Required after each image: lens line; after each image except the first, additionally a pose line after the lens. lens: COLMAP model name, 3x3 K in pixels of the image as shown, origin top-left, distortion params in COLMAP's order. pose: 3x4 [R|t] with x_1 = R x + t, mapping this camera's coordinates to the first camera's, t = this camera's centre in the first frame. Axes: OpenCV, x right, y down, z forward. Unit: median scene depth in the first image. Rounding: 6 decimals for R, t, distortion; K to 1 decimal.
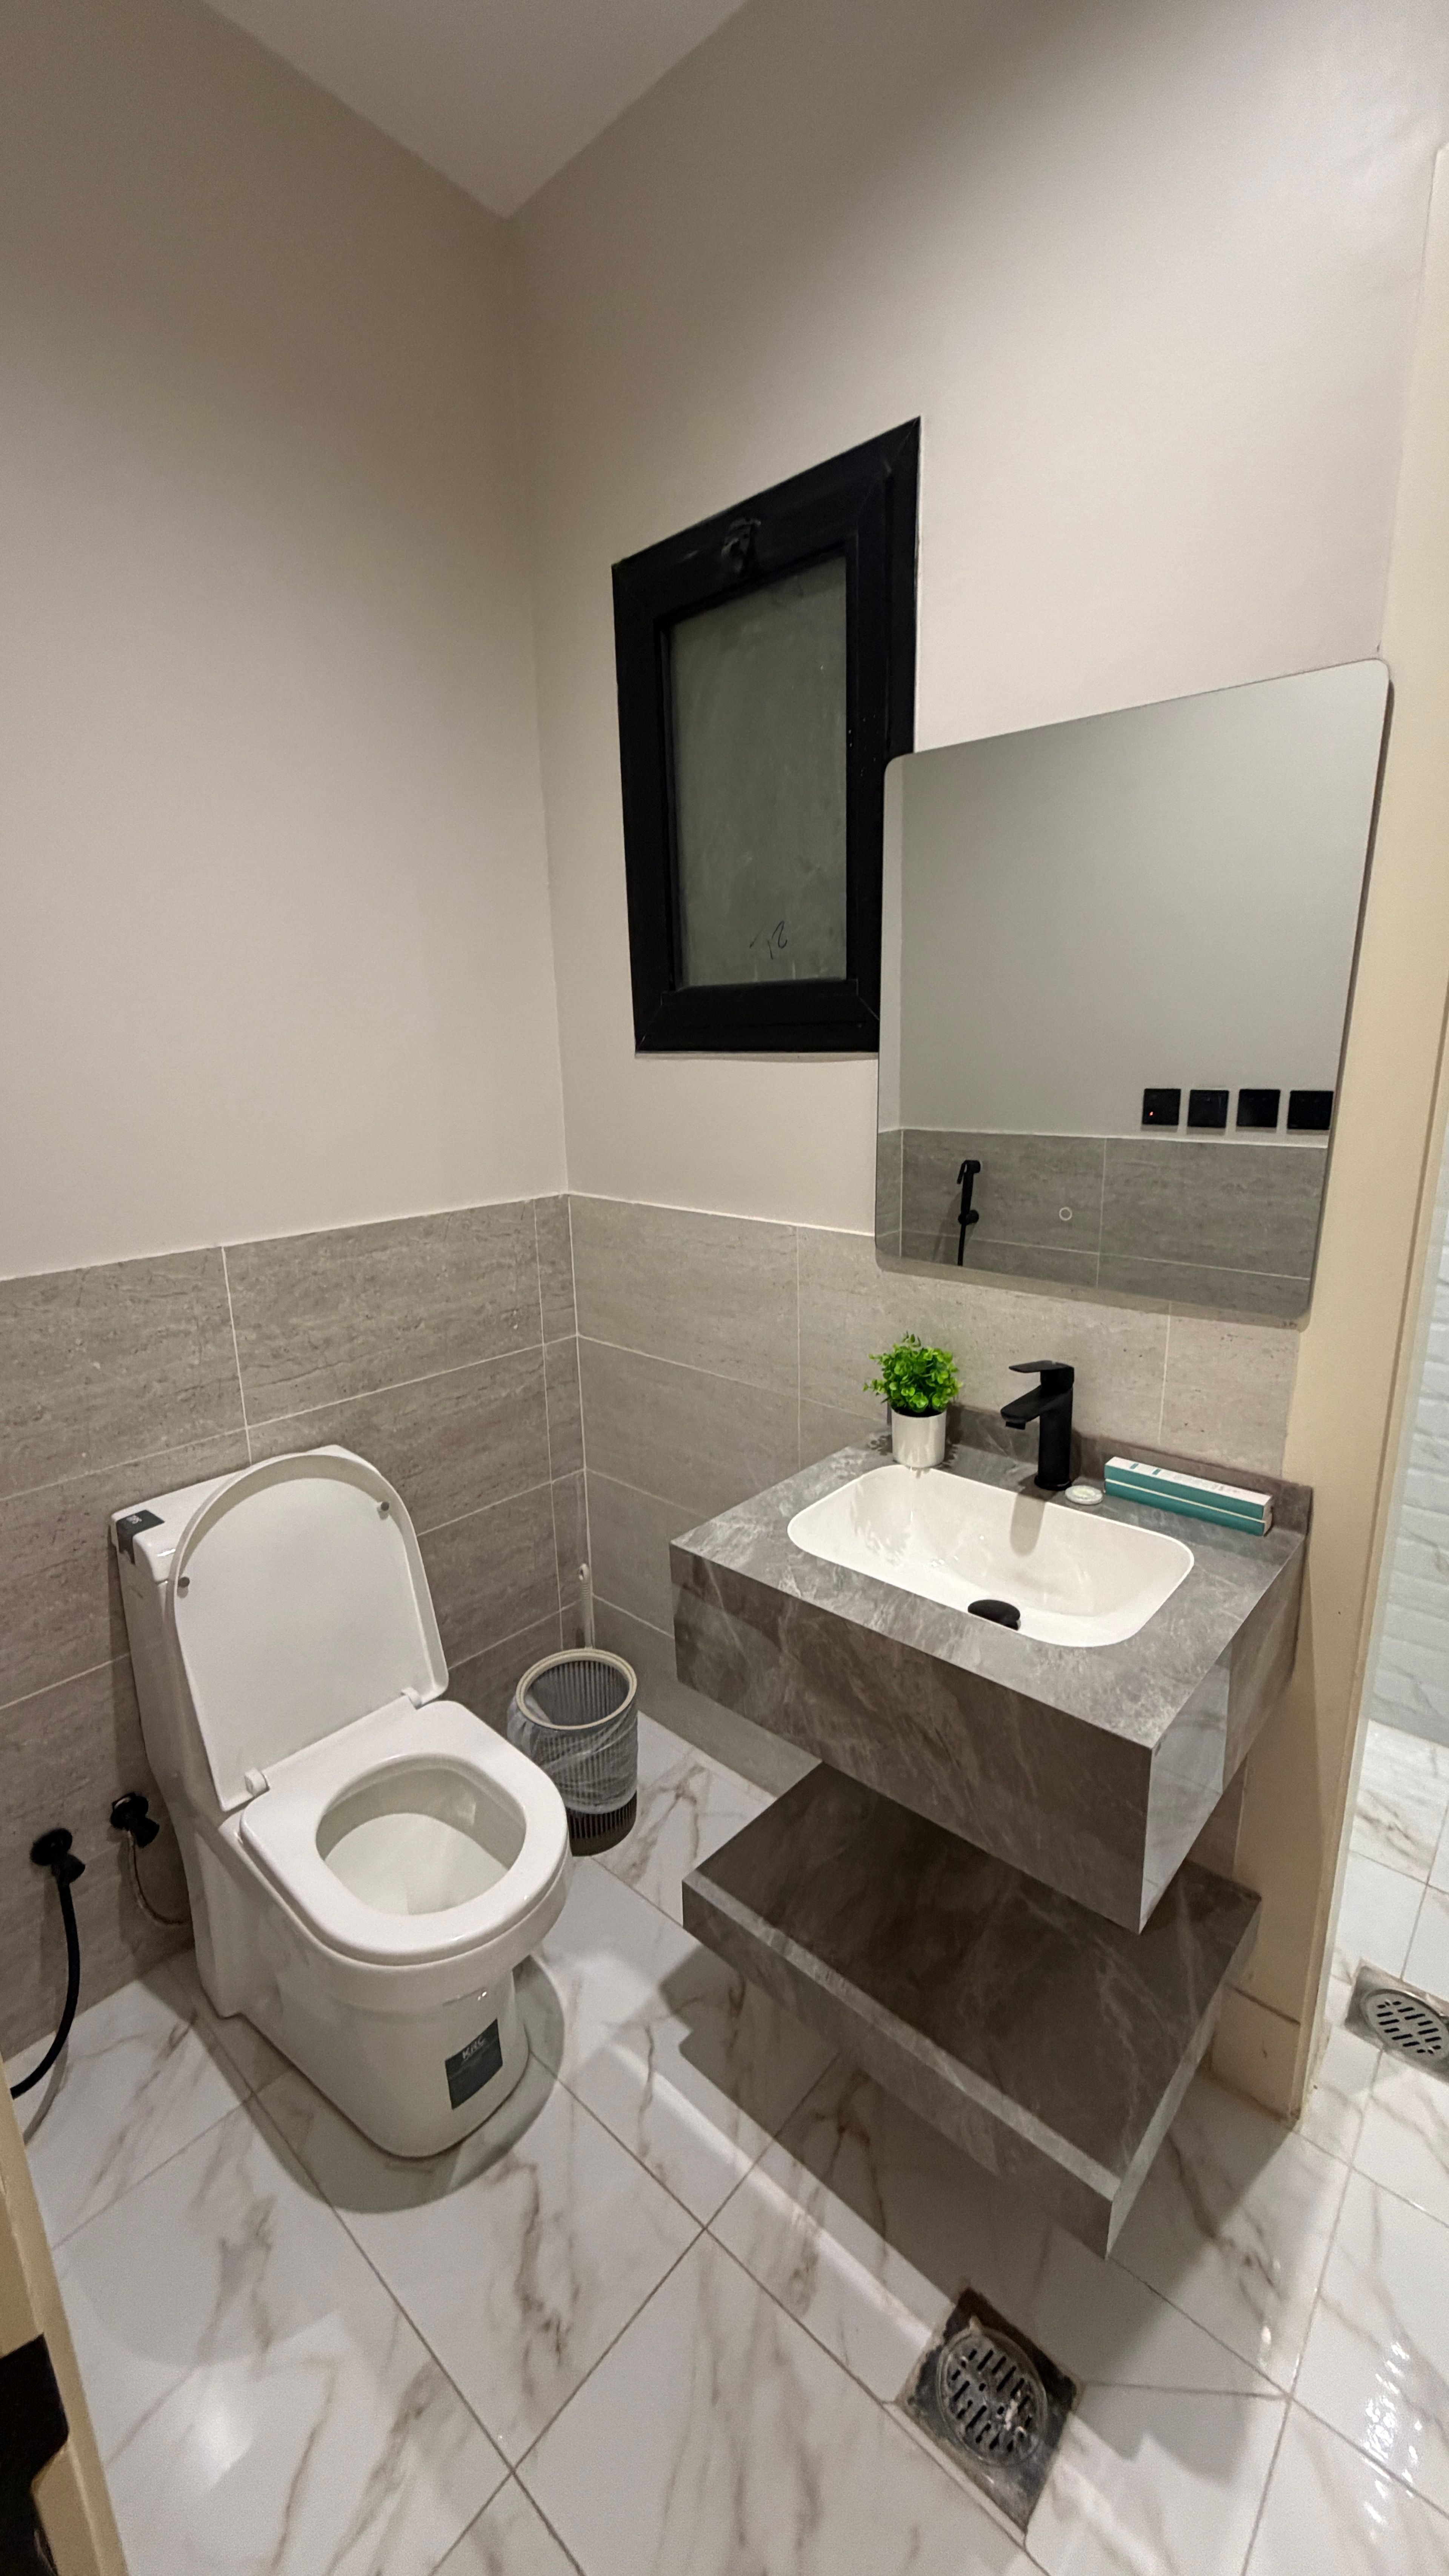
lens RADIAL K [[1020.9, 0, 724.3], [0, 1020.9, 1280.0], [0, 0, 1]] dist [0.001586, 0.000160]
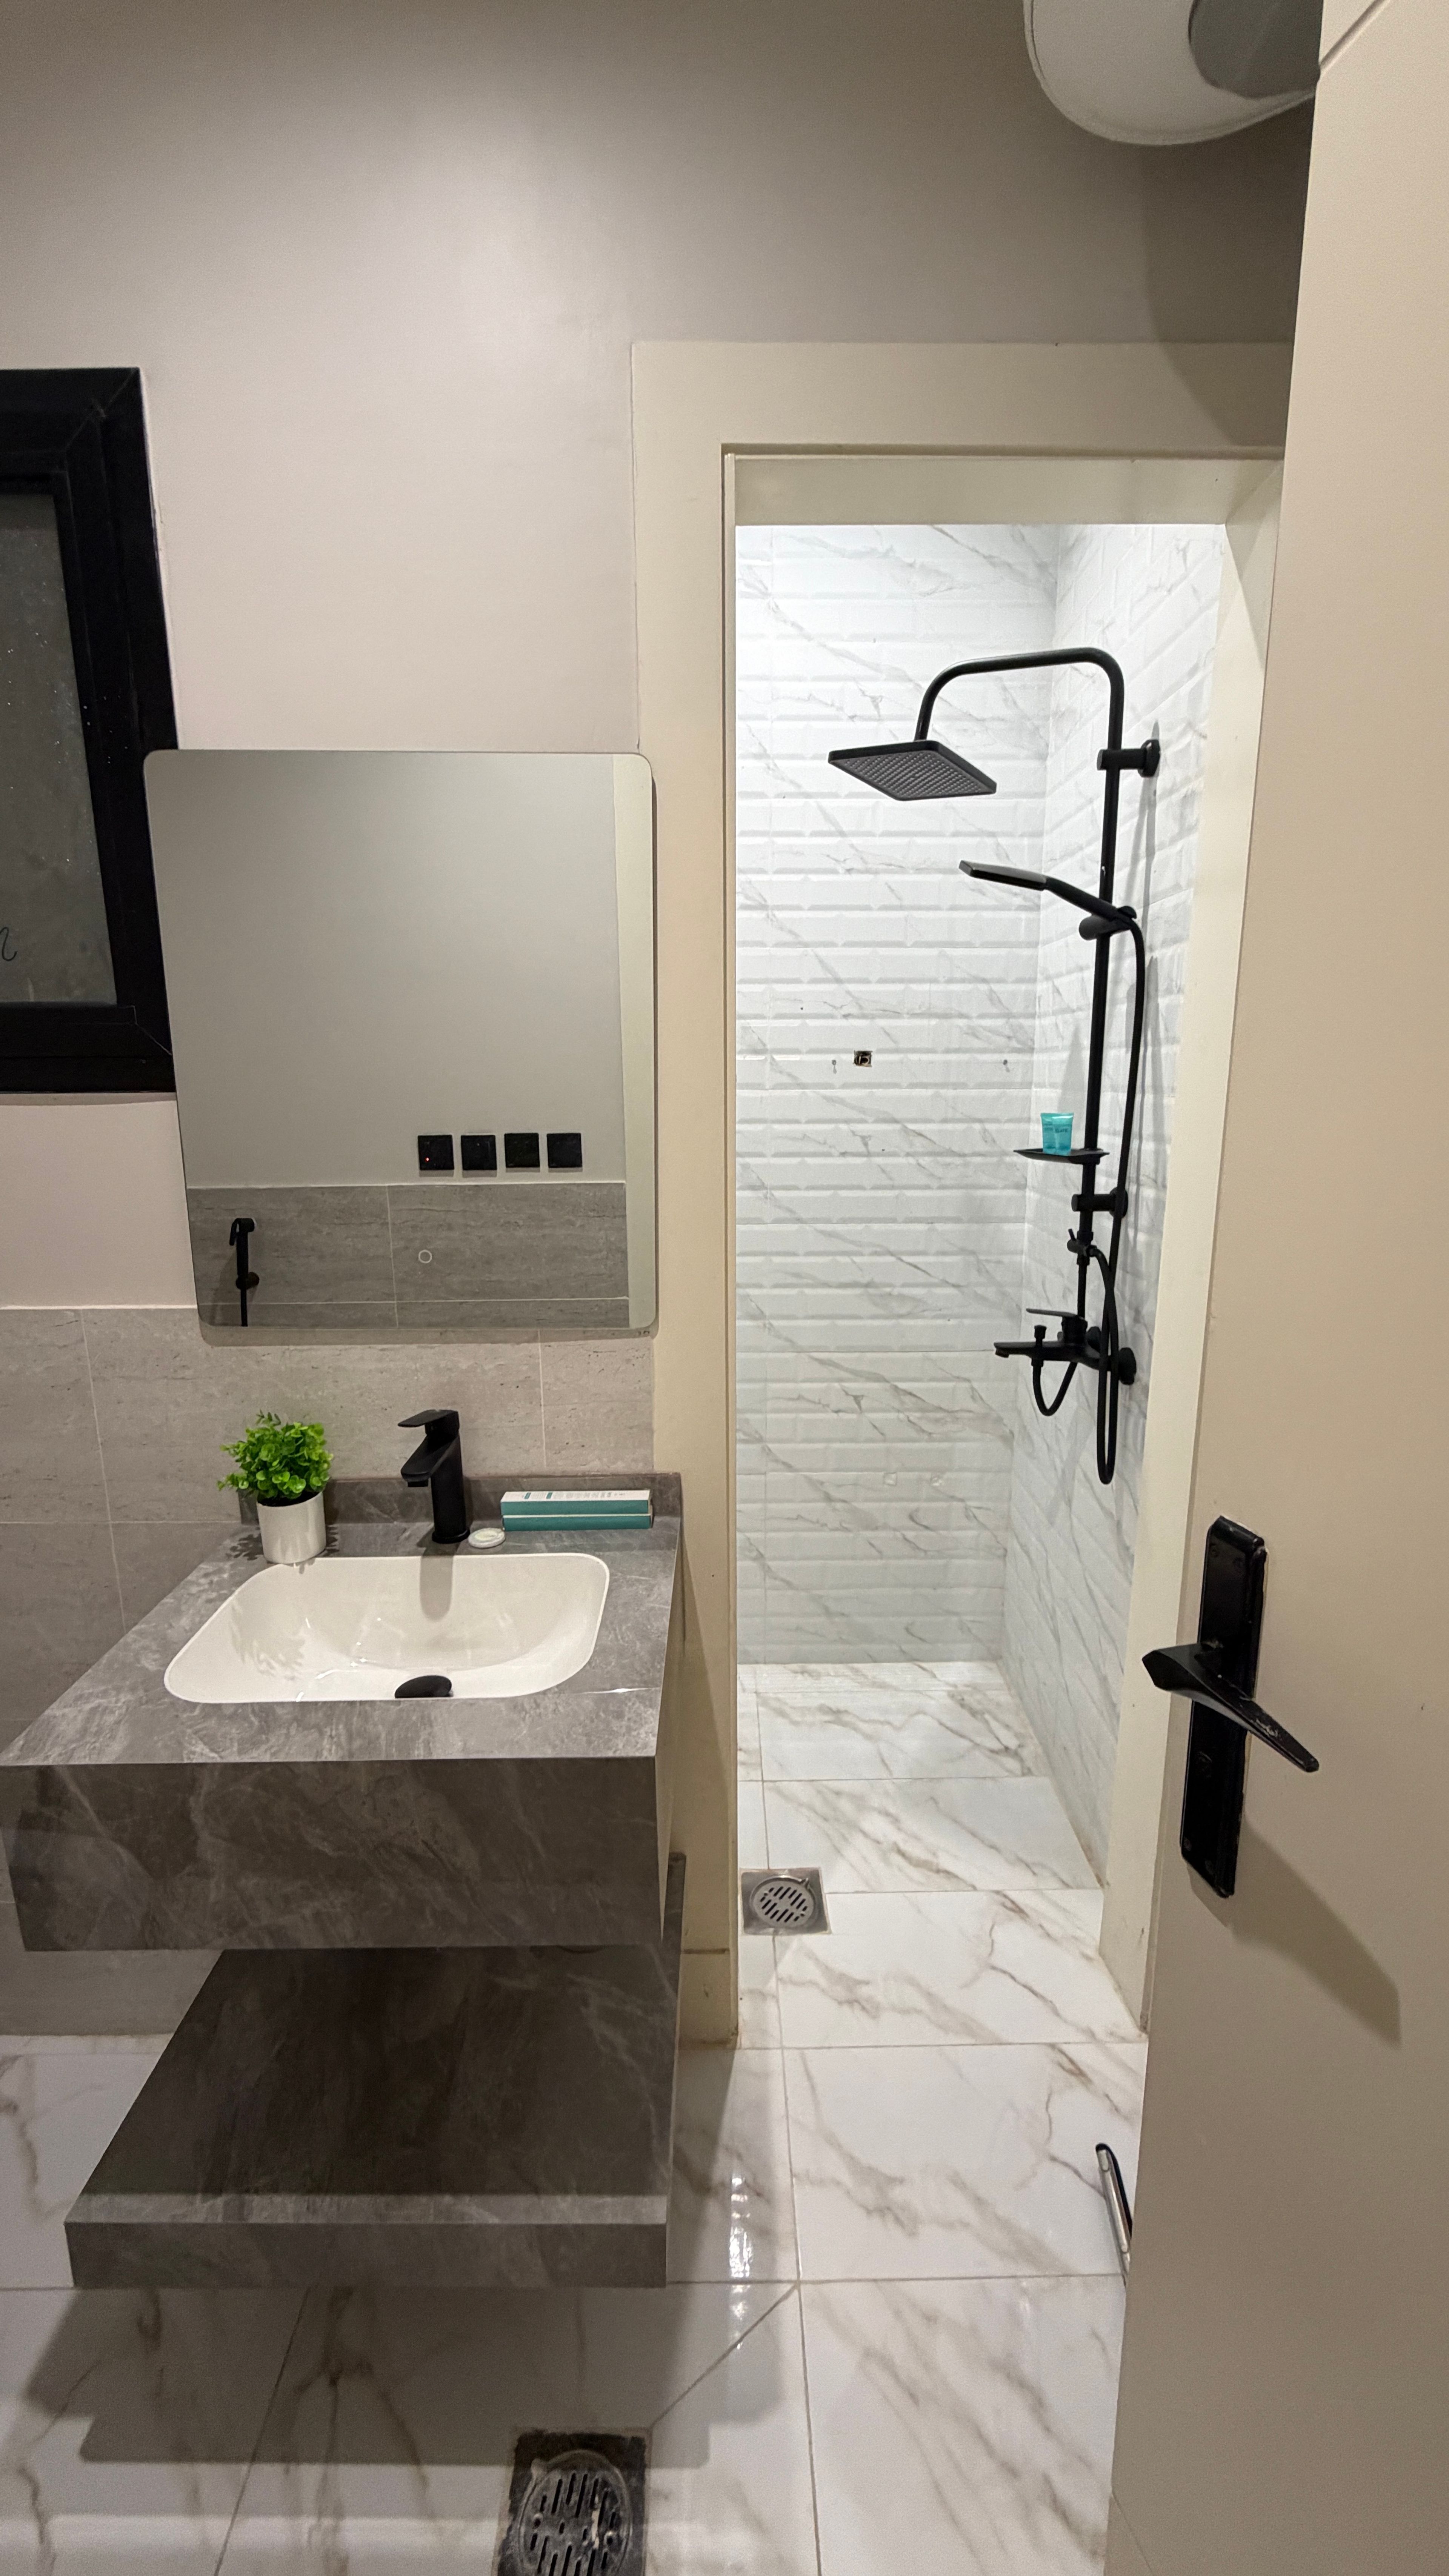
lens RADIAL K [[1020.9, 0, 724.3], [0, 1020.9, 1280.0], [0, 0, 1]] dist [0.001586, 0.000160]
pose [[0.745280, -0.114638, 0.656823, -0.093919], [0.149624, 0.988739, 0.002794, -0.003110], [-0.649746, 0.096194, 0.754040, 0.088287]]
